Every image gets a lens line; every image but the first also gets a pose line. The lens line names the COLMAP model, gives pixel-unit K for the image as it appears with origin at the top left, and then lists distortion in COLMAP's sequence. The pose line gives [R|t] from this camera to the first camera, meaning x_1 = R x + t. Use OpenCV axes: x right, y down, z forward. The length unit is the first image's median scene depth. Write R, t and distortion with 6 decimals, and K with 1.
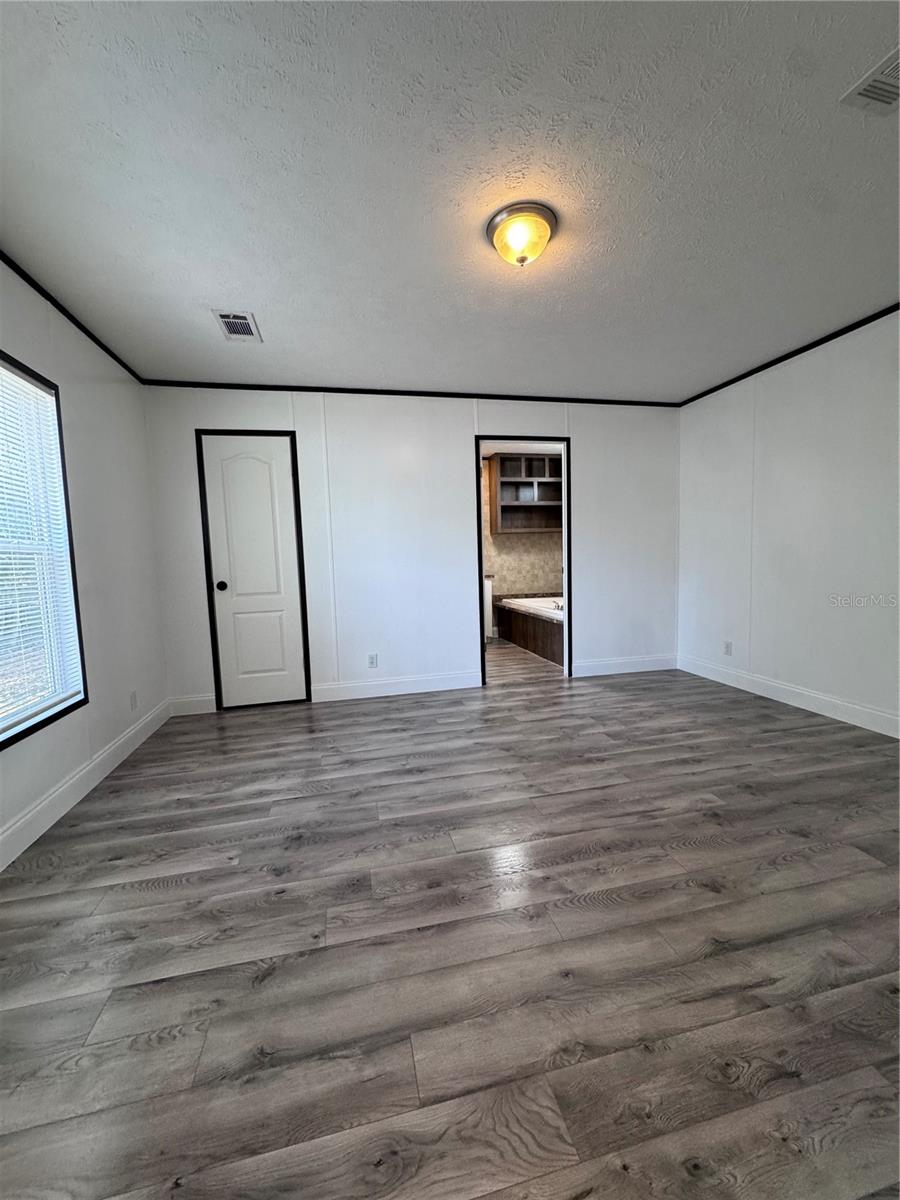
lens RADIAL K [[476.7, 0, 450.0], [0, 476.7, 600.0], [0, 0, 1]] dist [-0.004231, 0.000525]
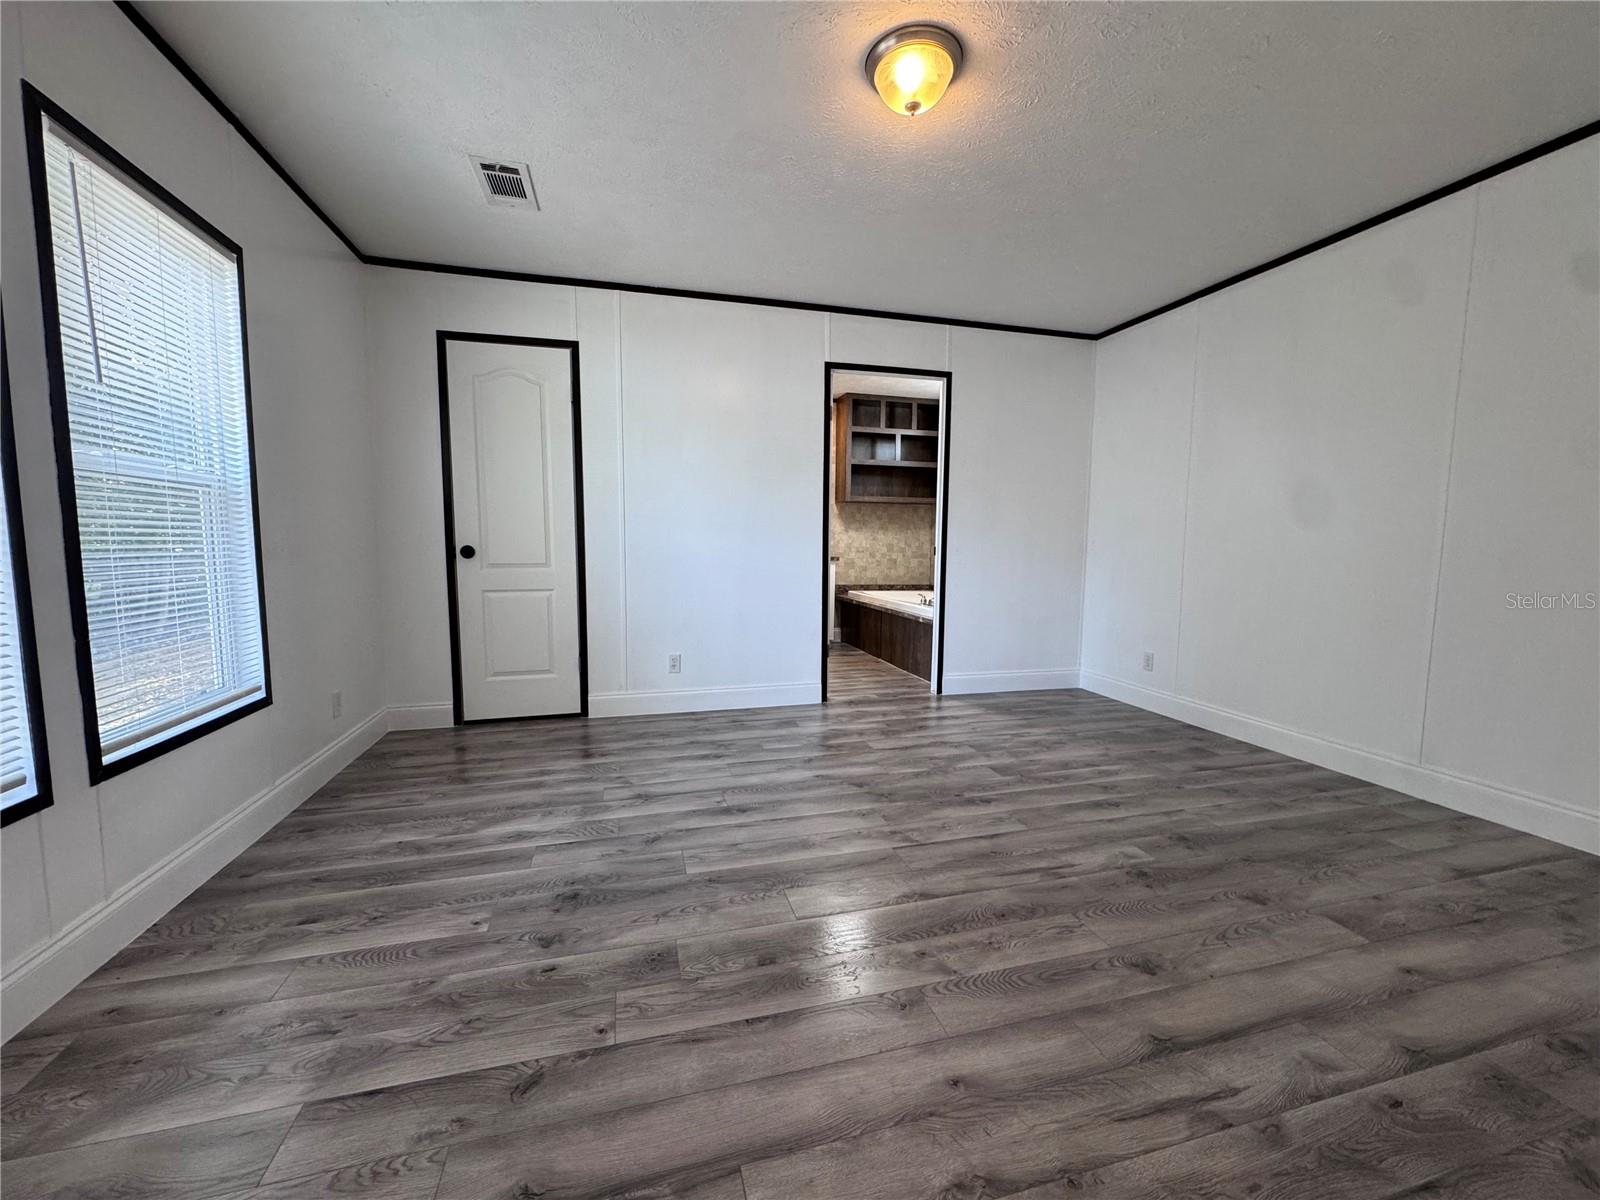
lens RADIAL K [[635.7, 0, 799.3], [0, 635.7, 601.0], [0, 0, 1]] dist [-0.004231, 0.000525]
pose [[0.998304, 0.035373, 0.046247, -0.034394], [-0.035654, 0.999350, 0.005265, 0.034324], [-0.046031, -0.006905, 0.998916, 0.031692]]
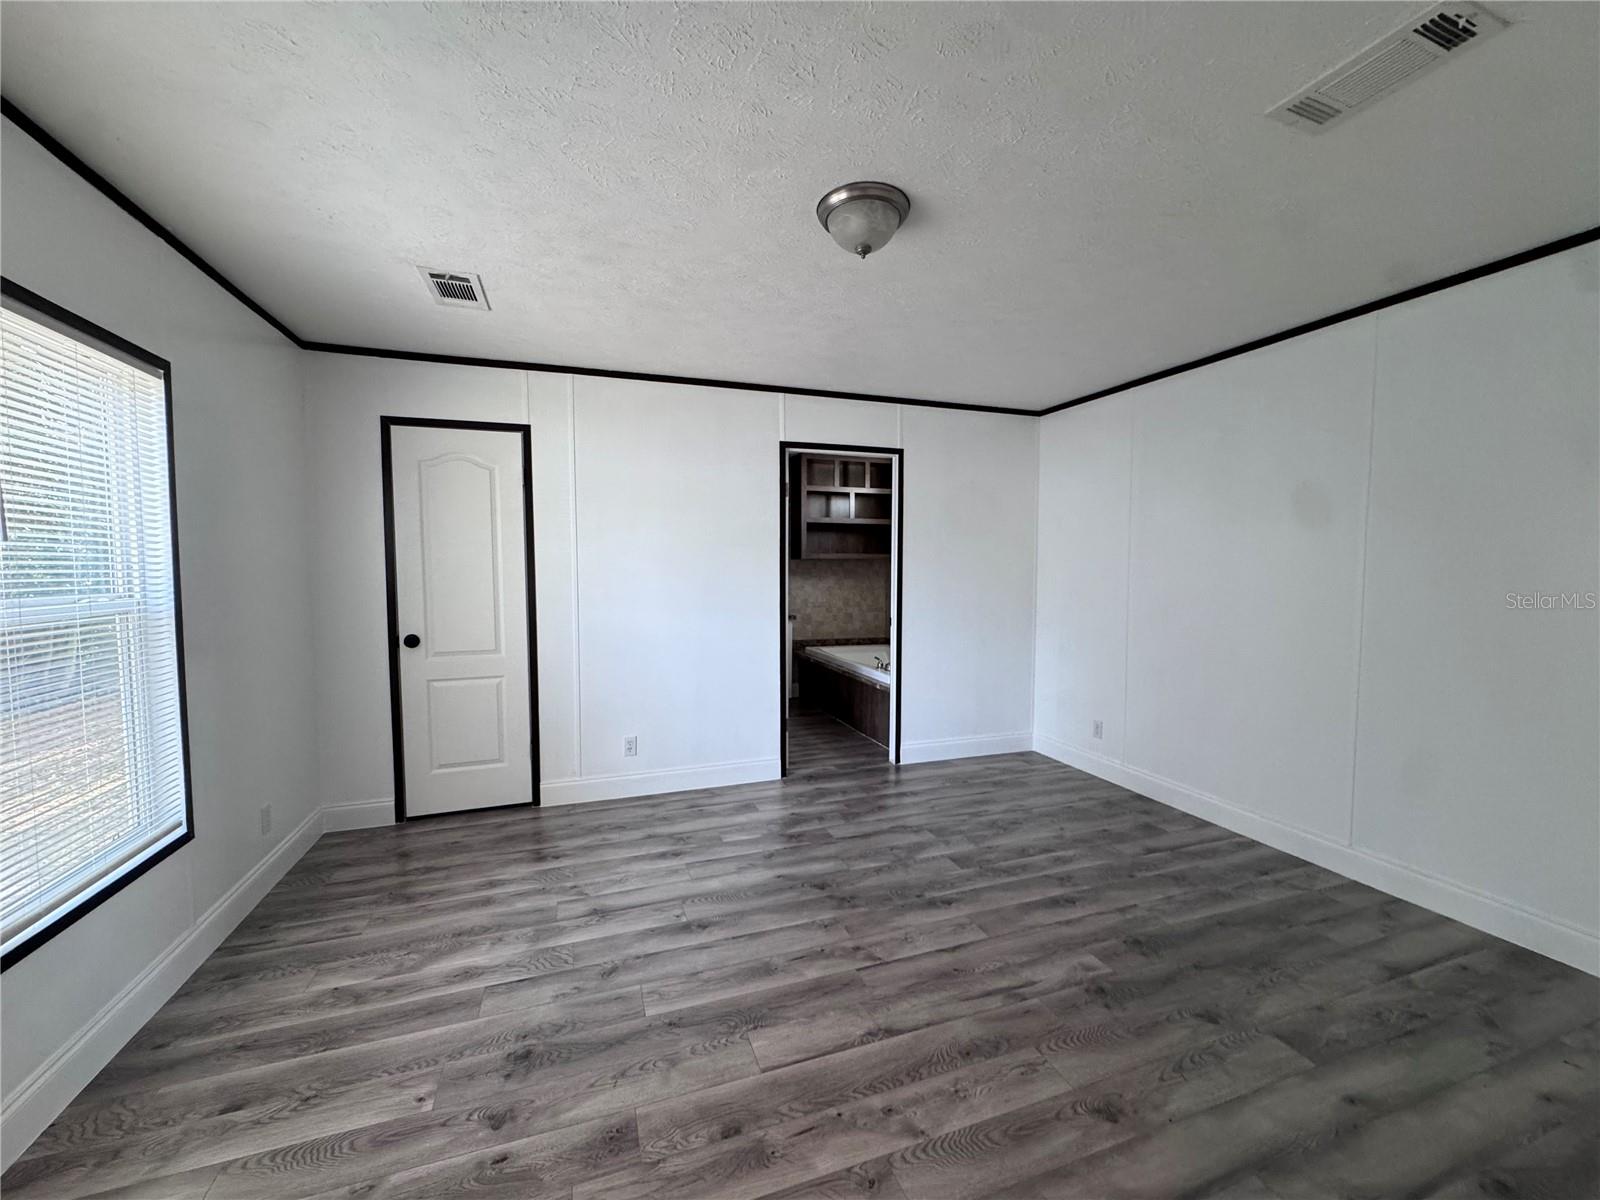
lens RADIAL K [[635.7, 0, 799.3], [0, 635.7, 601.0], [0, 0, 1]] dist [-0.004231, 0.000525]
pose [[0.993219, 0.024561, 0.113635, -0.042049], [-0.020771, 0.999191, -0.034424, -0.107841], [-0.114388, 0.031830, 0.992926, 0.029524]]
